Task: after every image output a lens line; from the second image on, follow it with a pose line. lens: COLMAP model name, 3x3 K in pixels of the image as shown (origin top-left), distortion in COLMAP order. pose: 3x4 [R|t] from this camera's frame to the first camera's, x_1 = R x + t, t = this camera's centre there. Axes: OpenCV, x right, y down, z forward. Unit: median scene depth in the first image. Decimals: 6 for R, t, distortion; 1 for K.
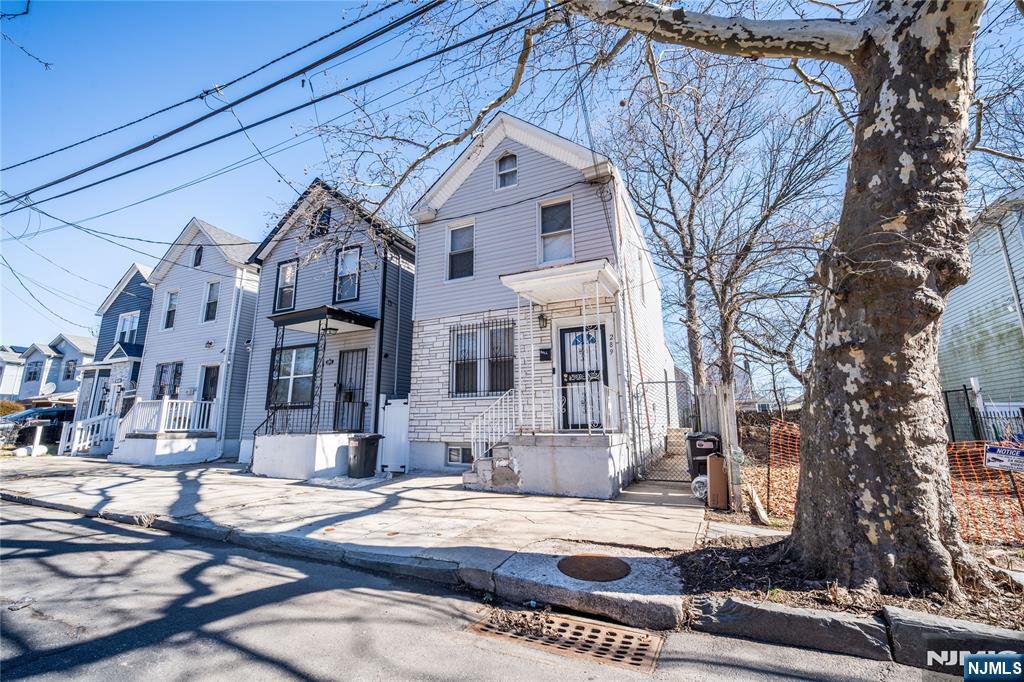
lens RADIAL K [[432.3, 0, 501.9], [0, 432.3, 342.1], [0, 0, 1]] dist [0.000181, -0.000013]
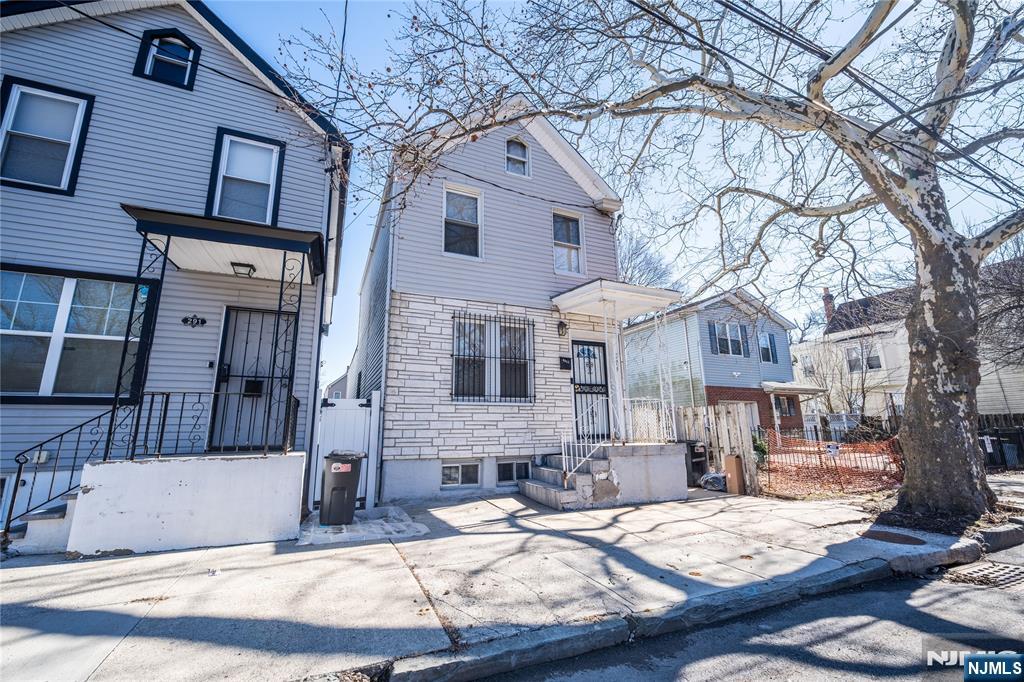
lens RADIAL K [[435.0, 0, 512.0], [0, 435.0, 341.0], [0, 0, 1]] dist [-0.004745, 0.002730]
pose [[0.635971, 0.159658, 0.755017, -0.712398], [-0.138653, 0.986084, -0.091729, 0.084017], [-0.759155, -0.046348, 0.649258, 0.442432]]
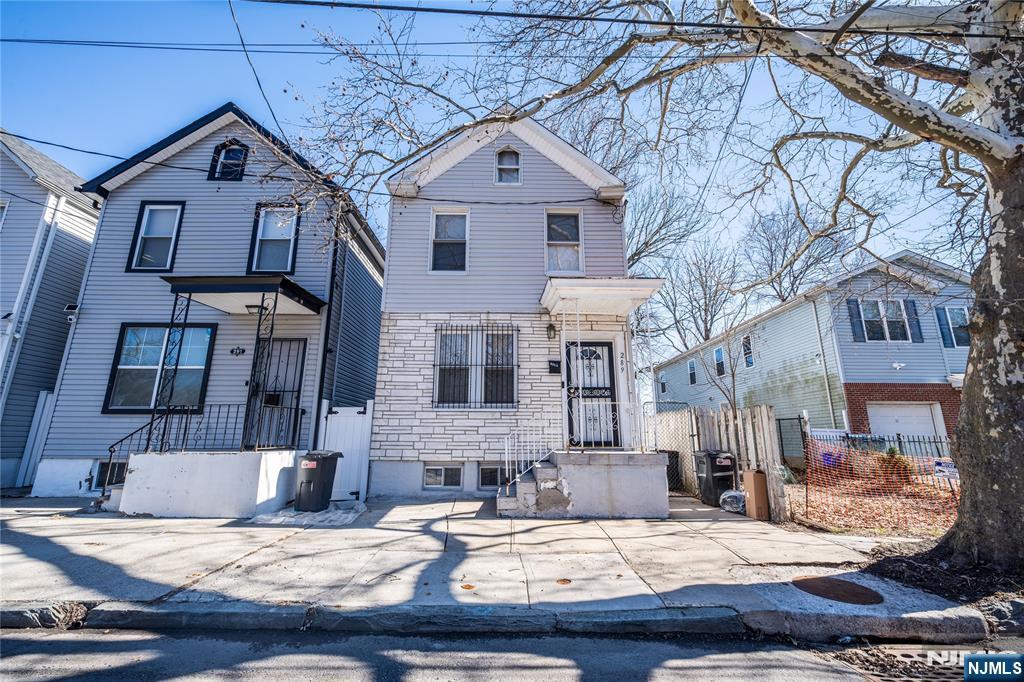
lens RADIAL K [[435.6, 0, 507.6], [0, 435.6, 340.7], [0, 0, 1]] dist [-0.001290, 0.000331]
pose [[0.895301, 0.110077, 0.431647, -0.399871], [-0.094147, 0.993857, -0.058173, 0.036031], [-0.435399, 0.011444, 0.900165, 0.180779]]
